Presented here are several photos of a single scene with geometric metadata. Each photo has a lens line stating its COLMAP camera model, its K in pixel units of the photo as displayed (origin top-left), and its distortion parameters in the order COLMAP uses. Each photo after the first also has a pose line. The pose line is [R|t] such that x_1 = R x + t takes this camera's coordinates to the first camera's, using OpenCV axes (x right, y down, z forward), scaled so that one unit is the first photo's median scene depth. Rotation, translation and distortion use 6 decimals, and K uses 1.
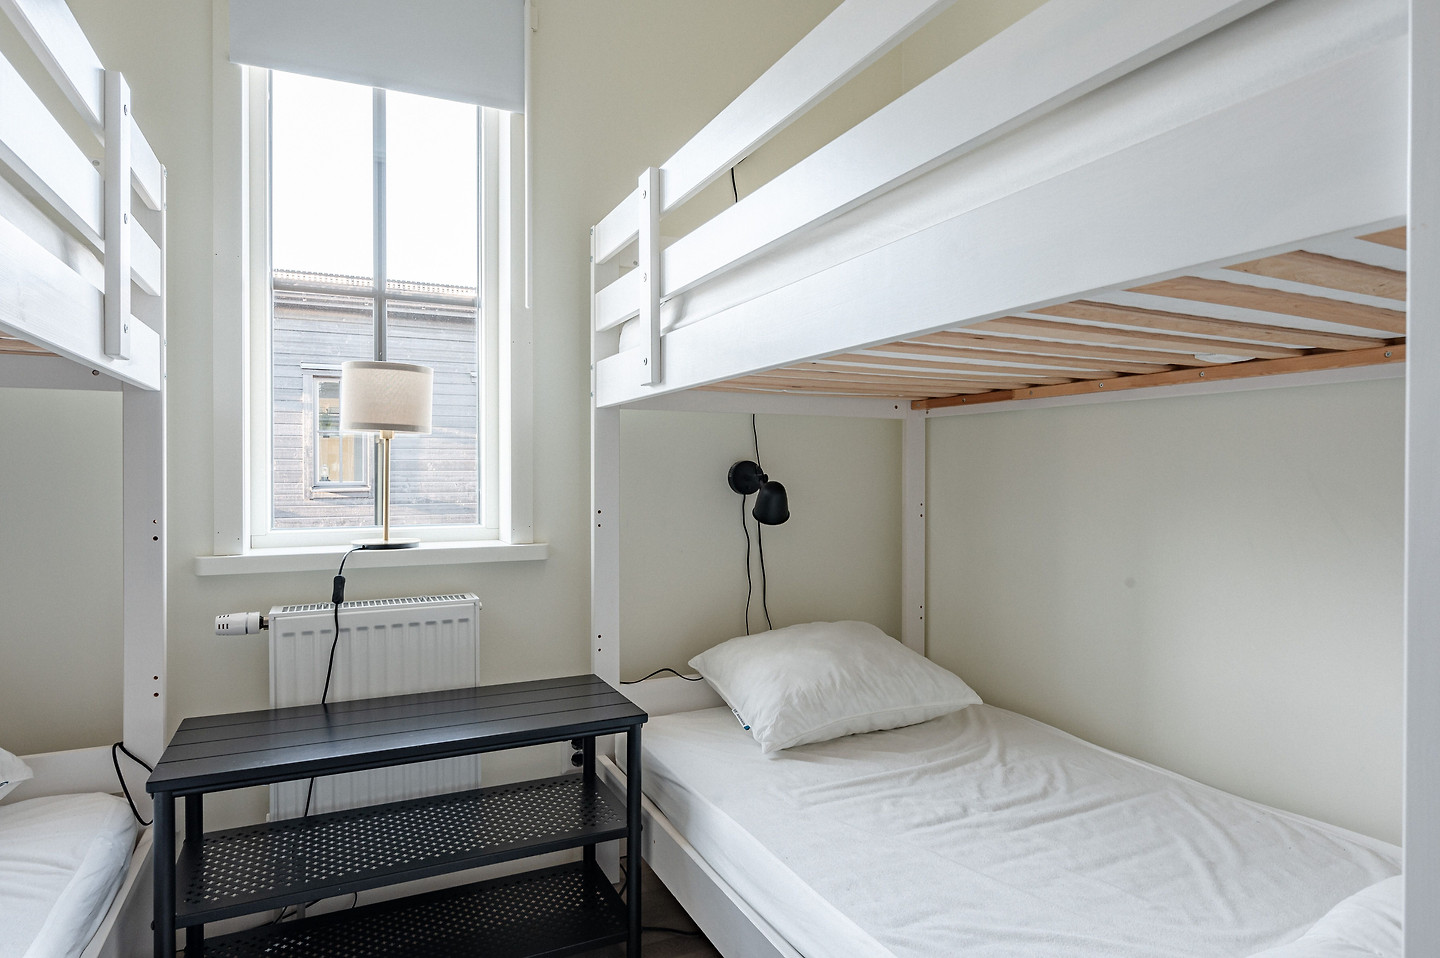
lens RADIAL K [[829.8, 0, 754.6], [0, 829.8, 480.8], [0, 0, 1]] dist [0.003152, -0.002275]
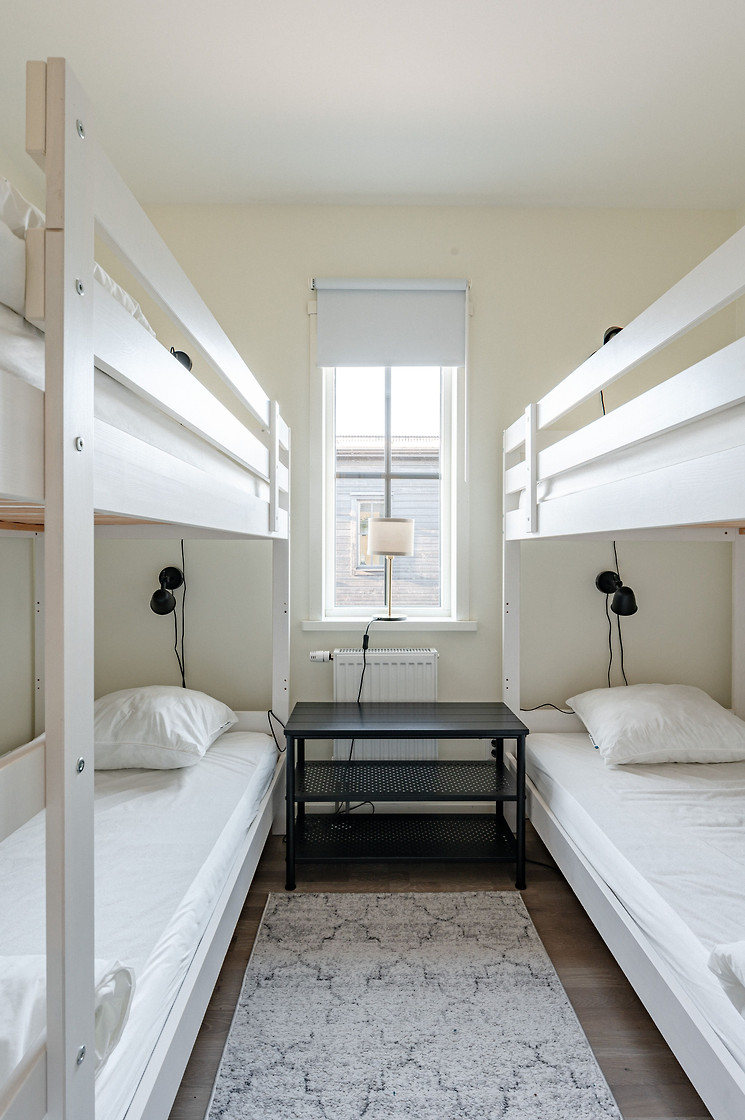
lens RADIAL K [[579.0, 0, 372.5], [0, 579.0, 560.0], [0, 0, 1]] dist [0.002442, -0.000011]
pose [[0.895658, 0.000529, -0.444744, 0.097225], [-0.004201, 0.999965, -0.007271, -0.046303], [0.444724, 0.008381, 0.895628, -0.171094]]
